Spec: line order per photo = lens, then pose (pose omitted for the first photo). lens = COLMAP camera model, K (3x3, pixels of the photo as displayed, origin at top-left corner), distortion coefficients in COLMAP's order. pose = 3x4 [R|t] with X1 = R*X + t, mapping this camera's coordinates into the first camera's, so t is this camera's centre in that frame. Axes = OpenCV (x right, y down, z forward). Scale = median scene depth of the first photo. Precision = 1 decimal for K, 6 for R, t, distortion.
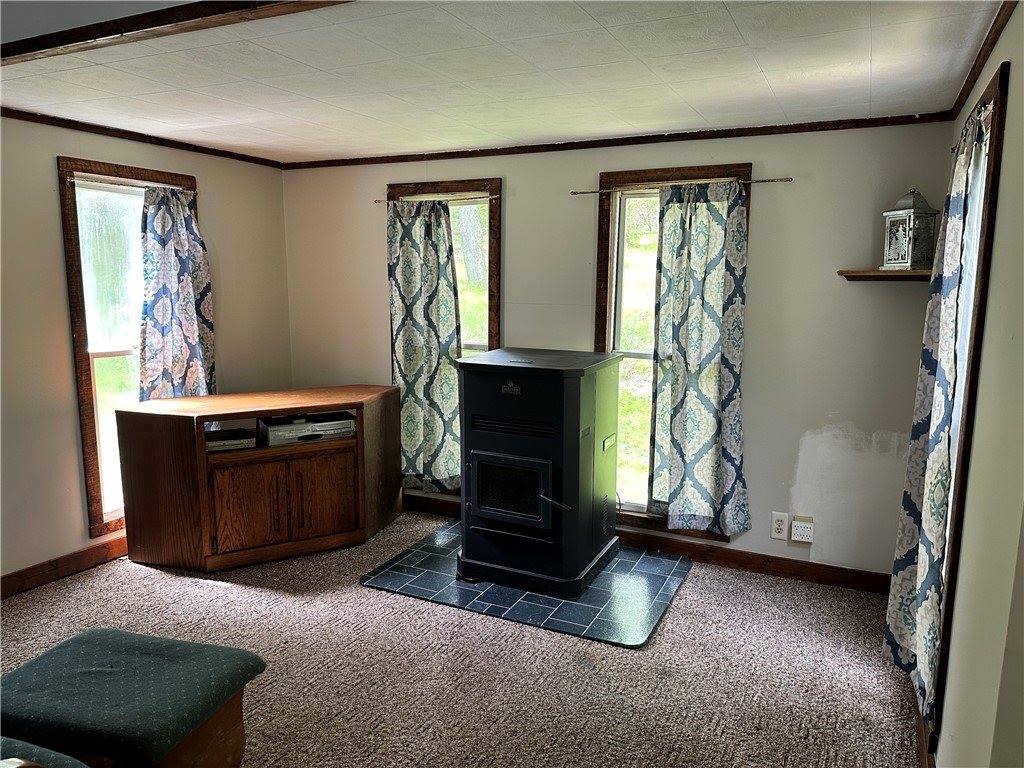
lens RADIAL K [[721.7, 0, 515.8], [0, 721.7, 399.9], [0, 0, 1]] dist [0.087547, -0.122440]
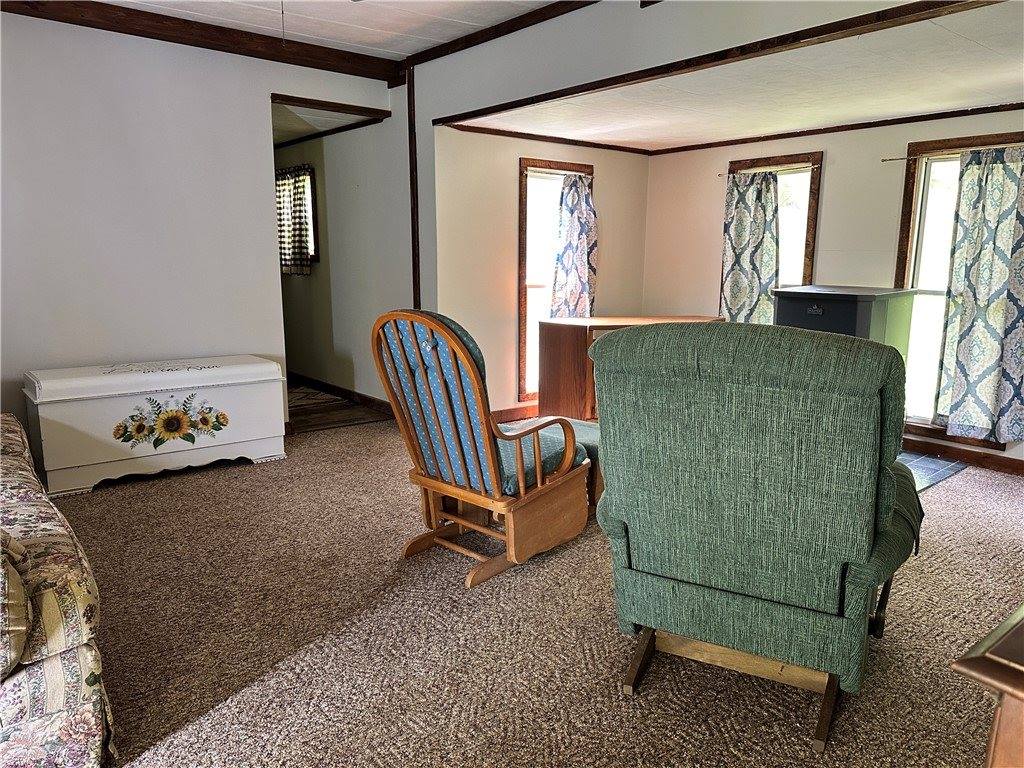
lens RADIAL K [[721.7, 0, 515.8], [0, 721.7, 399.9], [0, 0, 1]] dist [0.087547, -0.122440]
pose [[0.910981, 0.077047, -0.405188, 0.043394], [-0.062423, 0.996836, 0.049204, 0.100606], [0.407697, -0.019531, 0.912909, -0.403525]]
